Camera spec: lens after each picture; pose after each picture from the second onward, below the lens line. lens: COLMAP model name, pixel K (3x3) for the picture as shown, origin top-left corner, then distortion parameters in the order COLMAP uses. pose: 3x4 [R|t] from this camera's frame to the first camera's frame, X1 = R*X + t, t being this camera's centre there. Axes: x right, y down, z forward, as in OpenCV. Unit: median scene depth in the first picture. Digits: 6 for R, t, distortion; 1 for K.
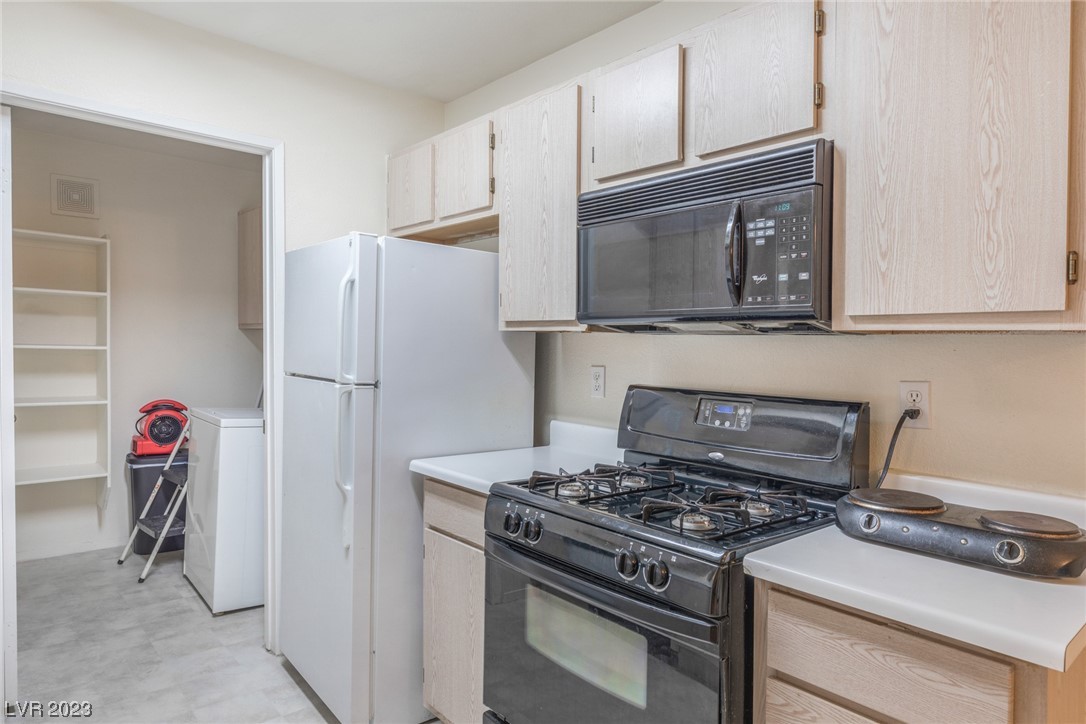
lens RADIAL K [[672.5, 0, 564.8], [0, 672.5, 357.4], [0, 0, 1]] dist [0.010686, 0.004663]
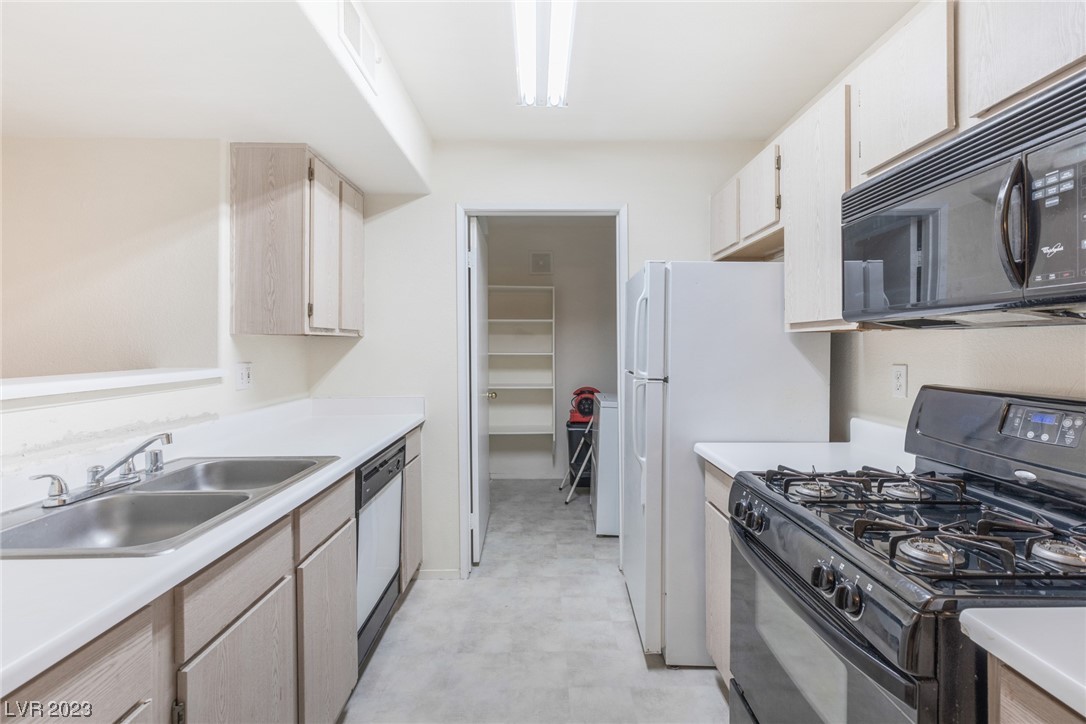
lens RADIAL K [[505.4, 0, 528.6], [0, 505.4, 349.6], [0, 0, 1]] dist [0.008533, -0.001876]
pose [[0.755774, -0.020782, -0.654503, 0.126592], [0.009622, 0.999741, -0.020634, 0.001320], [0.654762, 0.009297, 0.755778, 0.103513]]
